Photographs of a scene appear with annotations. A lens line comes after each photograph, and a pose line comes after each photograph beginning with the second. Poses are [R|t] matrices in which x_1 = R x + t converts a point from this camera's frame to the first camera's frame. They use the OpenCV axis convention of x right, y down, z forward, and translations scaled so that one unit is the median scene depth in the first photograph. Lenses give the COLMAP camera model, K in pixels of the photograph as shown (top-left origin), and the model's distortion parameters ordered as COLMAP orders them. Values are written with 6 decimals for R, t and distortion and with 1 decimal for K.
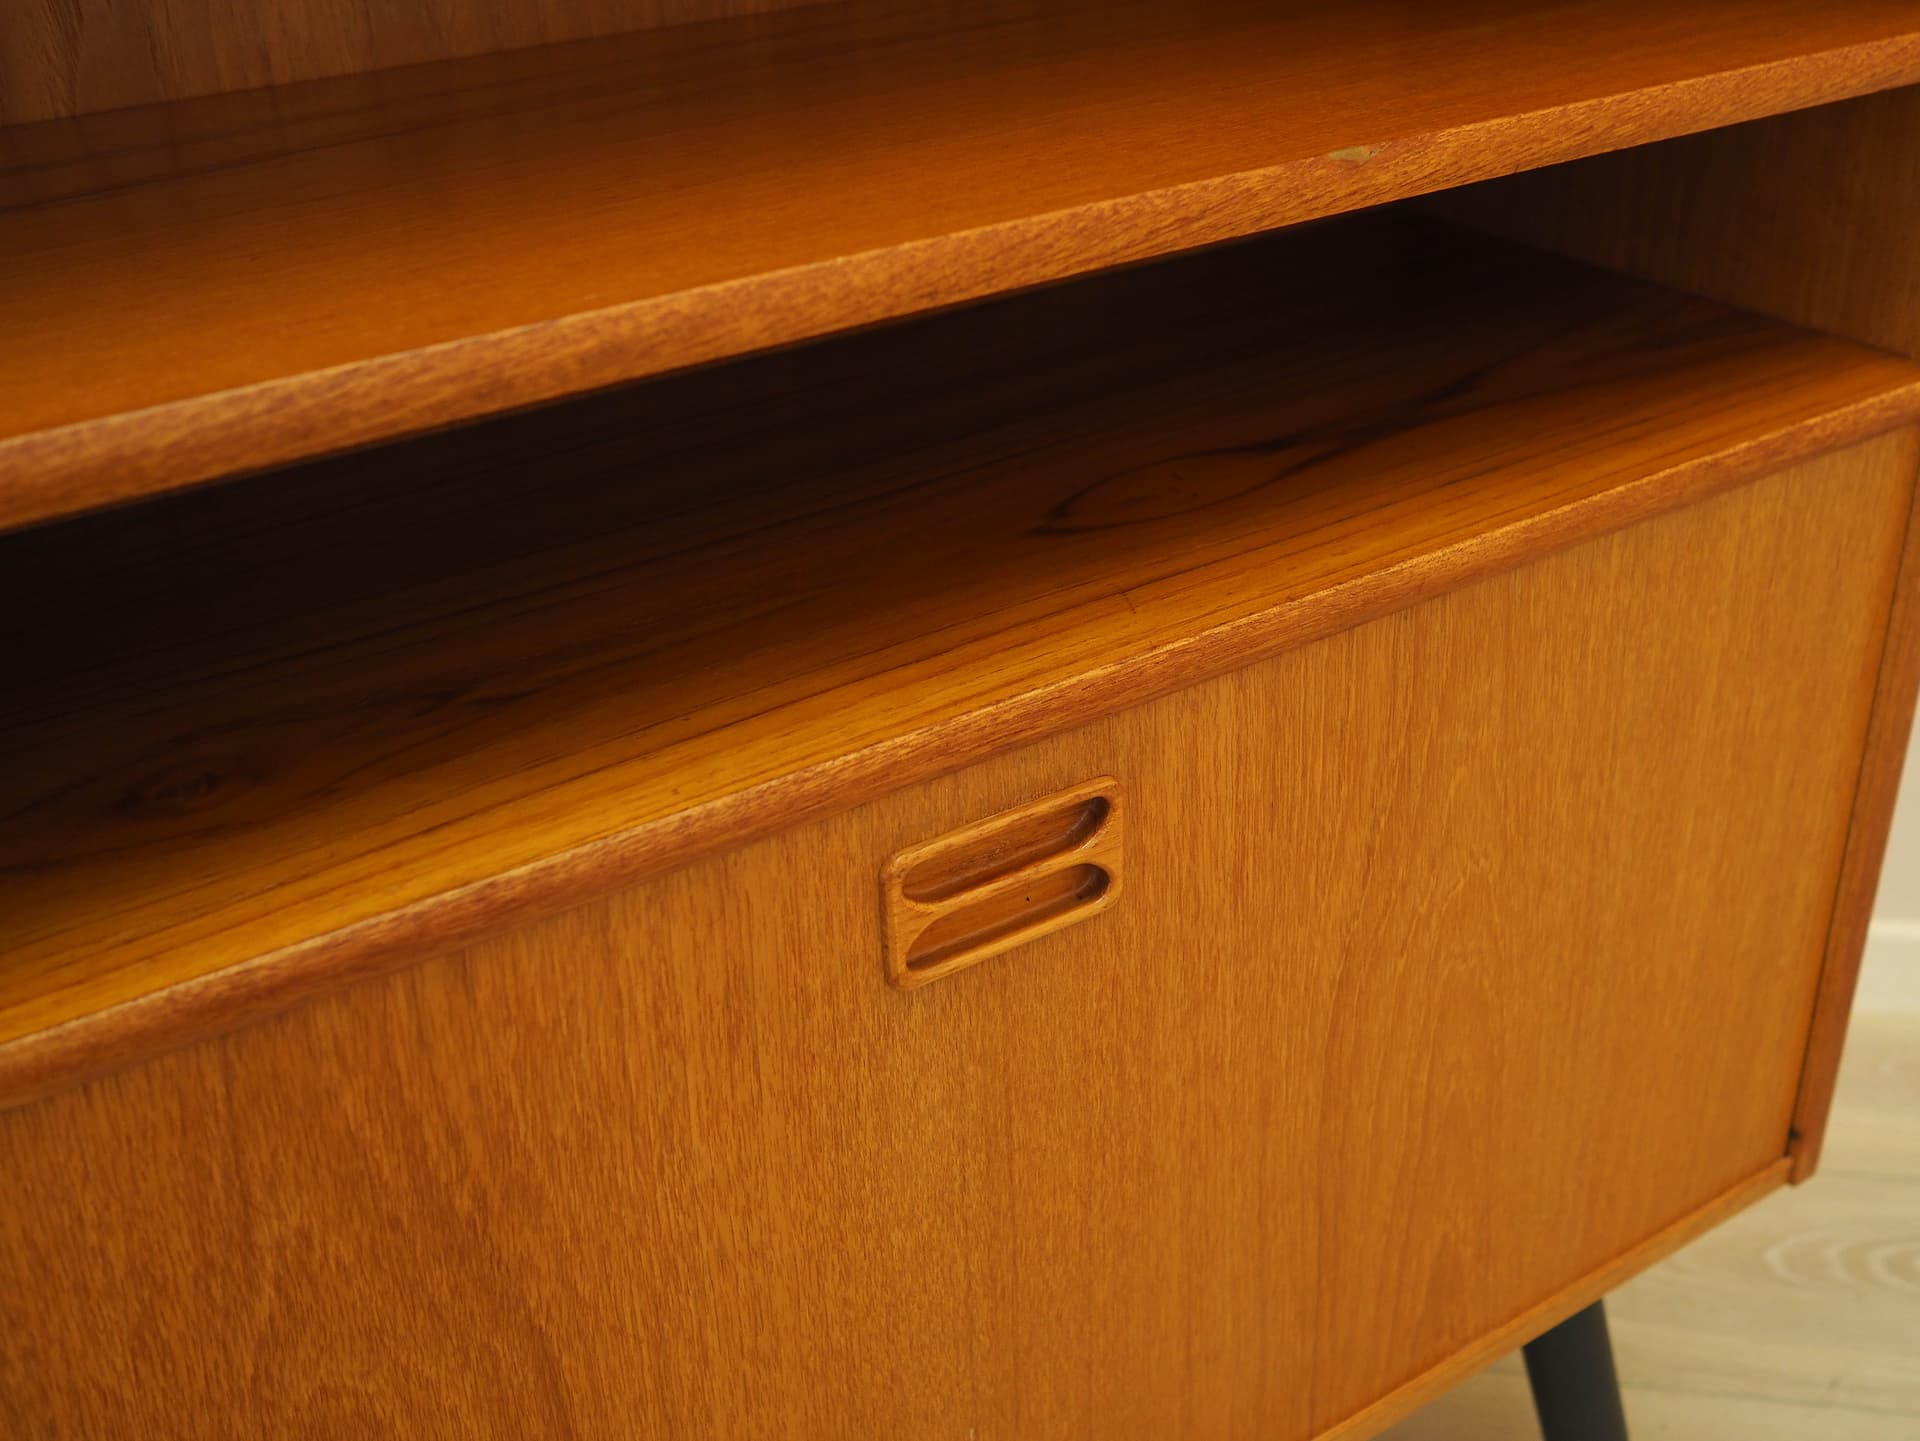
lens RADIAL K [[2010.6, 0, 976.1], [0, 2010.6, 708.0], [0, 0, 1]] dist [-0.028451, 0.000000]
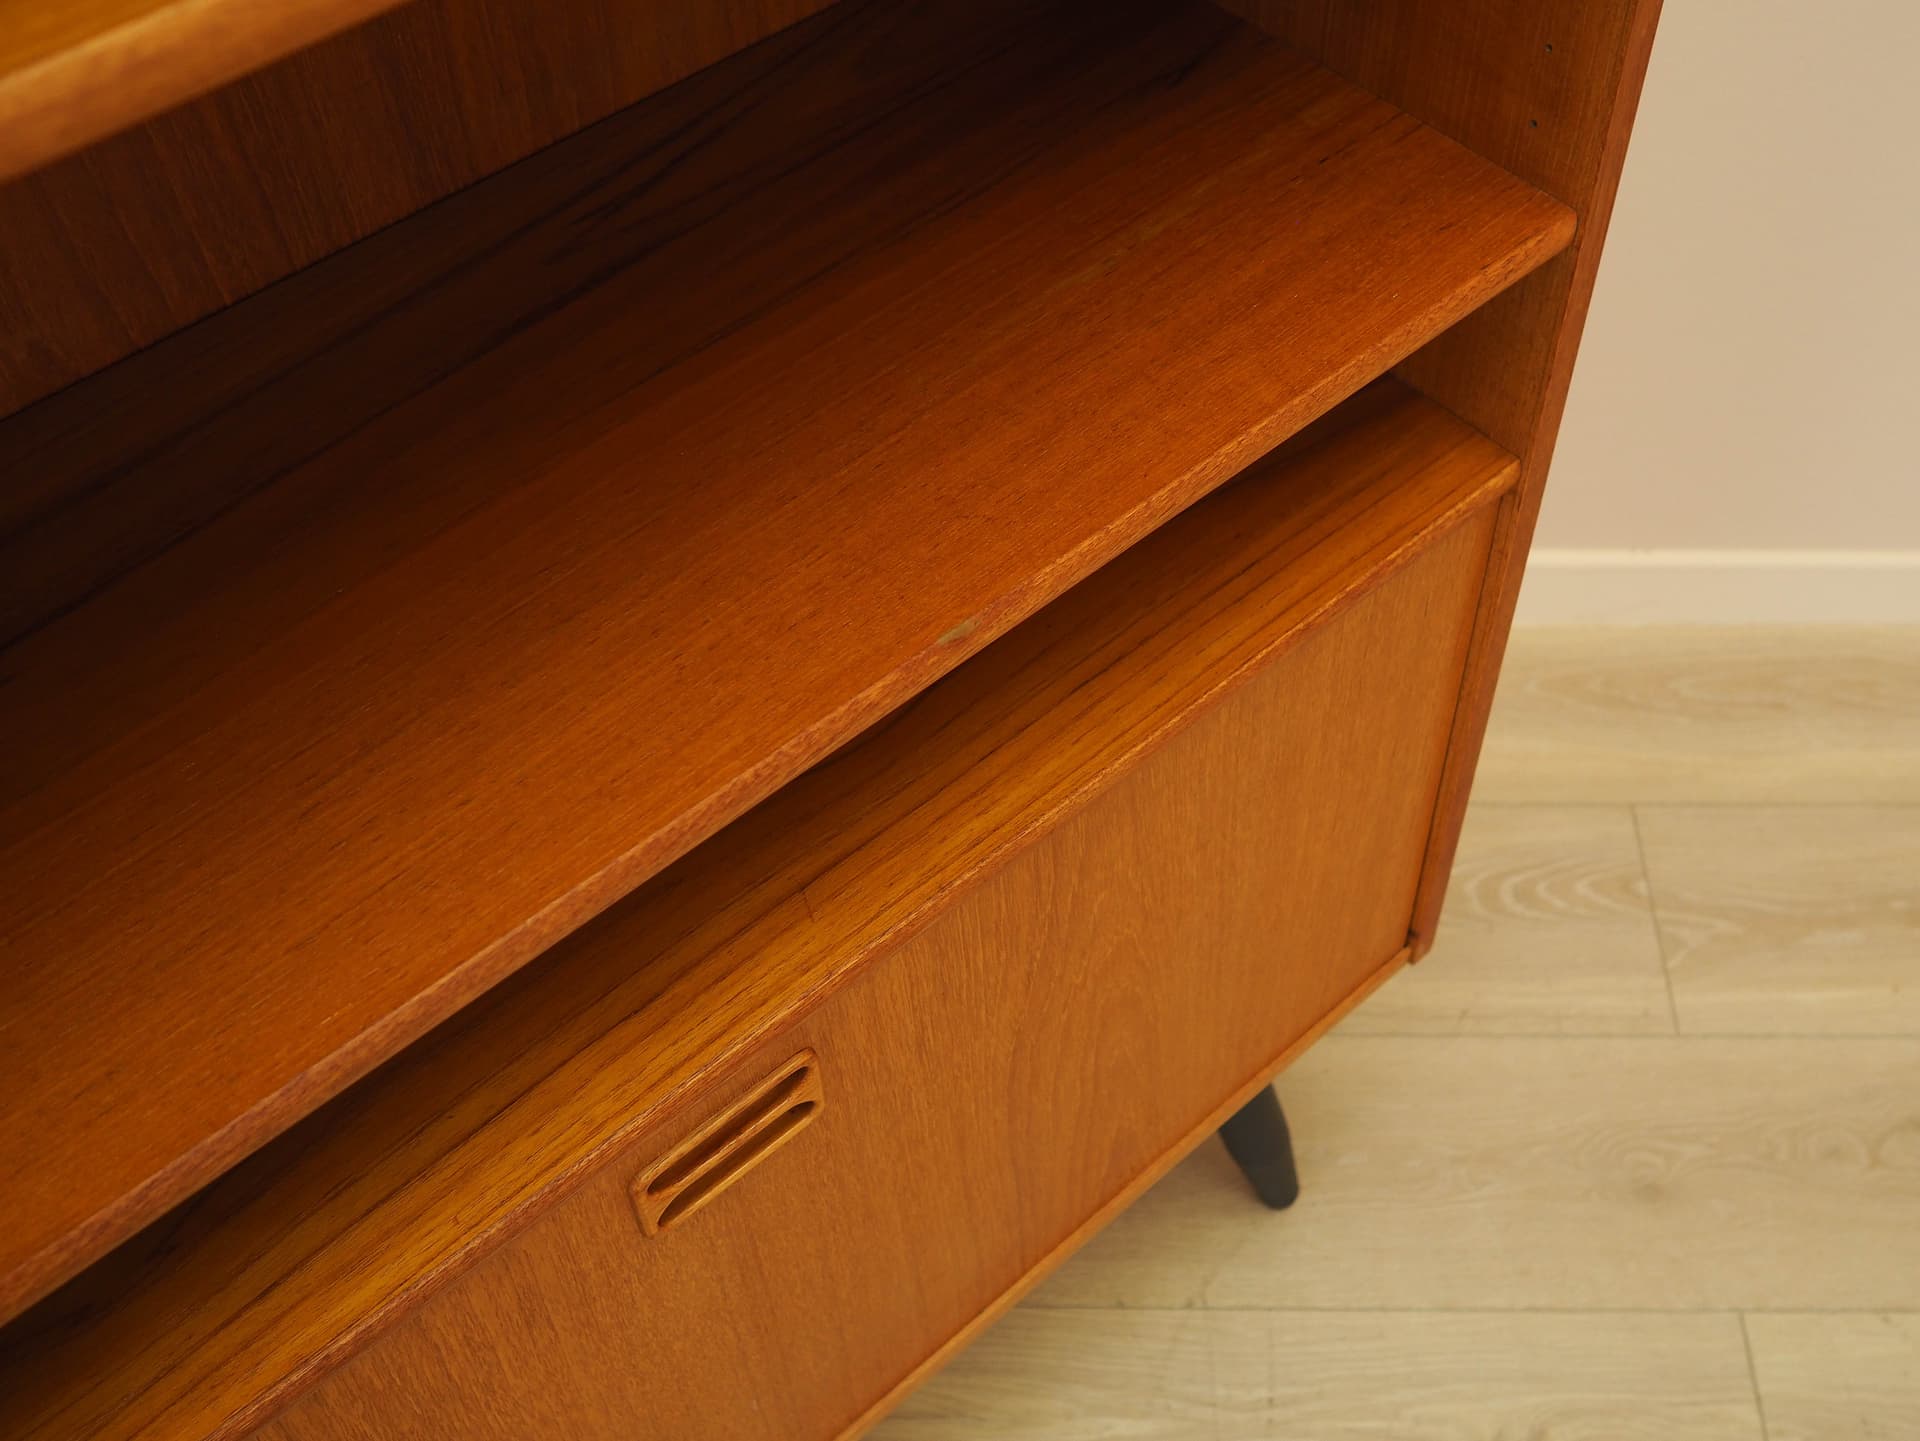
lens RADIAL K [[2063.0, 0, 1033.7], [0, 2063.0, 693.3], [0, 0, 1]] dist [-0.027711, 0.000000]
pose [[0.986514, -0.110694, 0.120569, 0.073412], [0.058961, 0.927510, 0.369118, -0.599199], [-0.152688, -0.357032, 0.921529, -0.097732]]
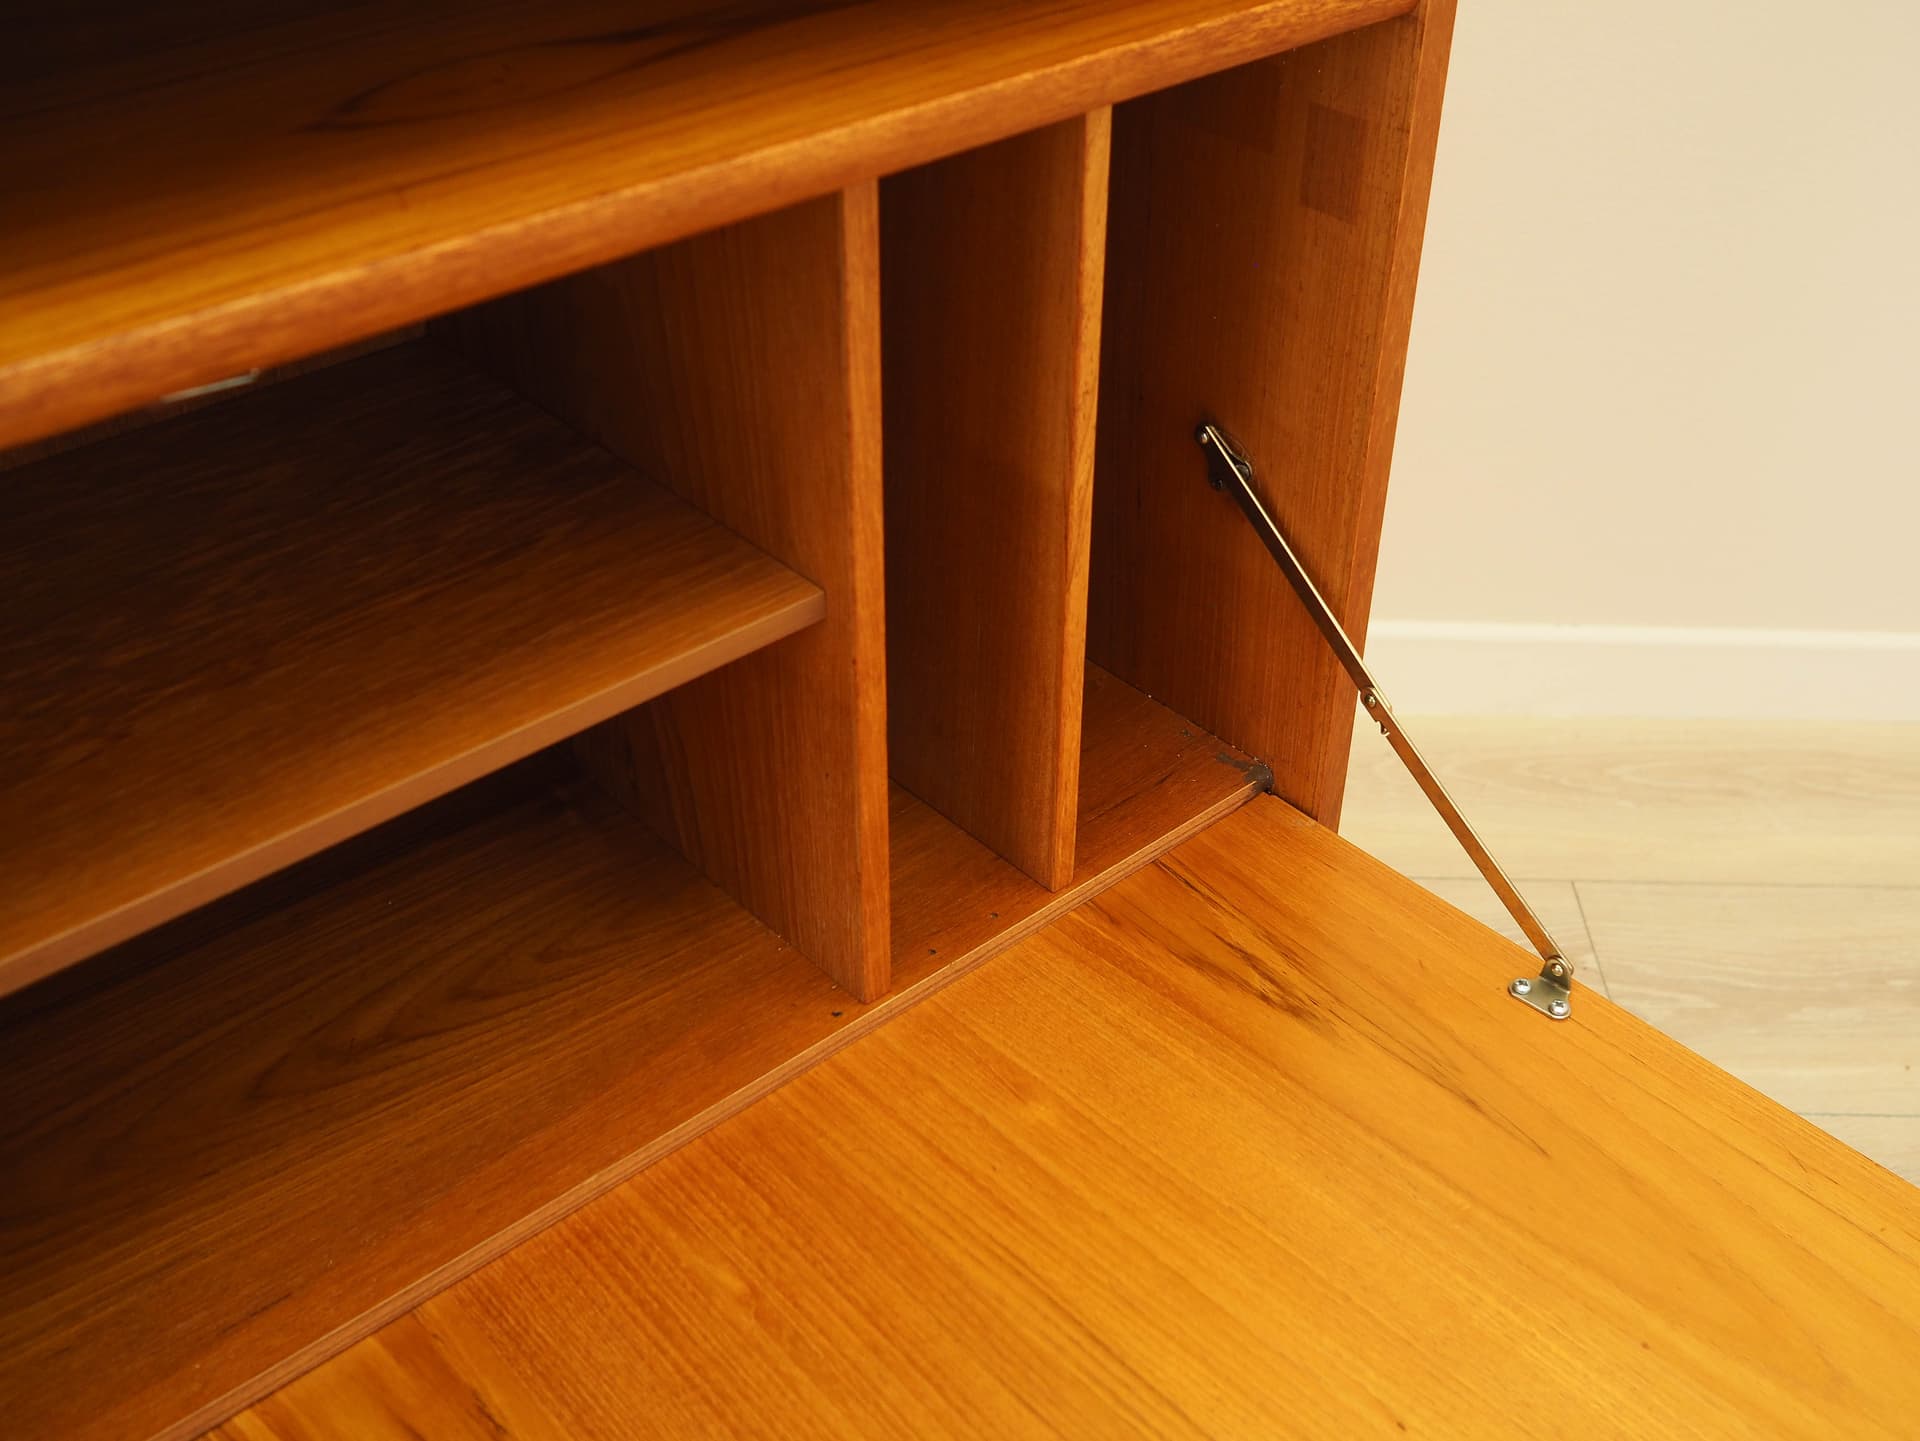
lens RADIAL K [[2063.0, 0, 1003.8], [0, 2063.0, 743.3], [0, 0, 1]] dist [-0.027711, 0.000000]
pose [[0.984288, -0.053003, 0.168426, 0.160959], [0.030797, 0.990795, 0.131818, 0.061448], [-0.173863, -0.124560, 0.976861, 0.116753]]
